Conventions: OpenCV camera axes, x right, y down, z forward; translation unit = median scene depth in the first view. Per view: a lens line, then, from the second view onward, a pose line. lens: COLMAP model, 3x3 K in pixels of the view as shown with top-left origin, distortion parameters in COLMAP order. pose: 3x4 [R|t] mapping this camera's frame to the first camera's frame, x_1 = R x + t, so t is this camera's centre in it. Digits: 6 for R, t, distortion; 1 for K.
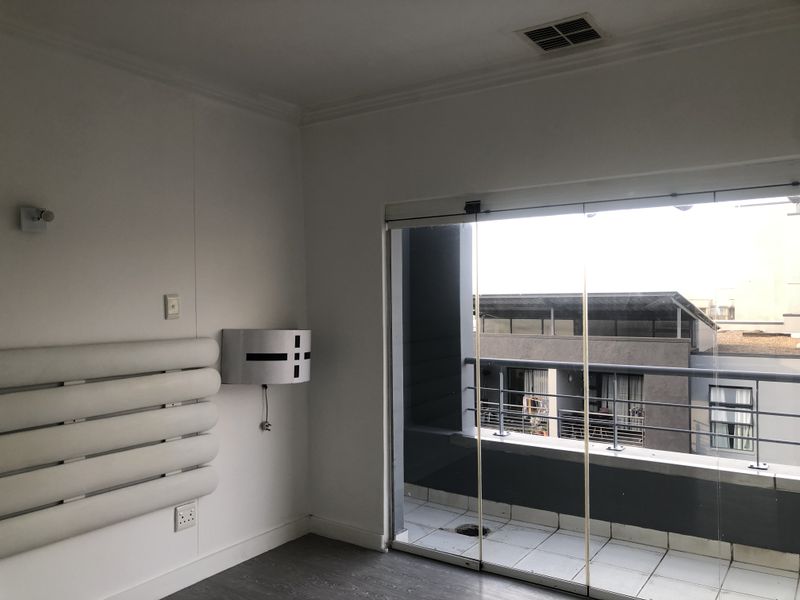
lens RADIAL K [[657.0, 0, 388.0], [0, 657.0, 303.2], [0, 0, 1]] dist [0.043037, -0.009482]
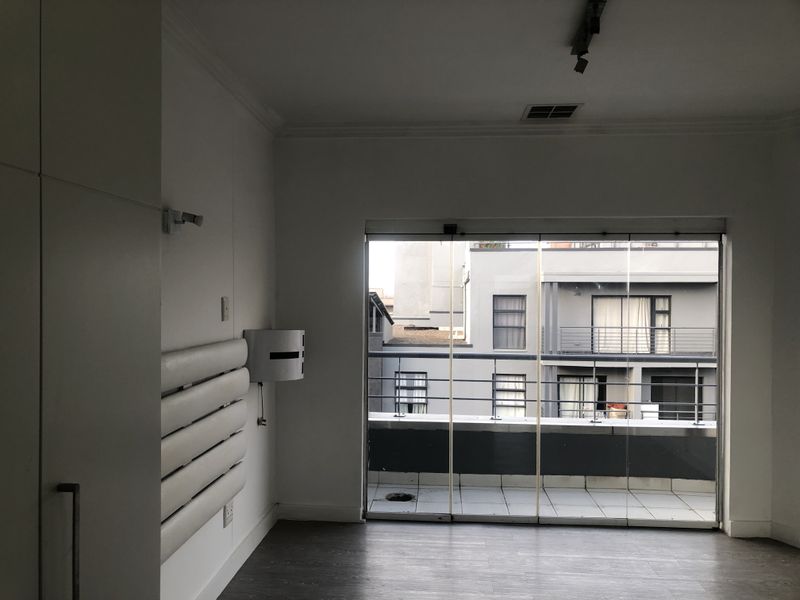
lens RADIAL K [[657.0, 0, 388.0], [0, 657.0, 303.2], [0, 0, 1]] dist [0.043037, -0.009482]
pose [[0.868096, 0.008604, 0.496321, -0.537176], [-0.011707, 0.999927, 0.003142, -0.008385], [-0.496258, -0.008538, 0.868133, -0.013590]]
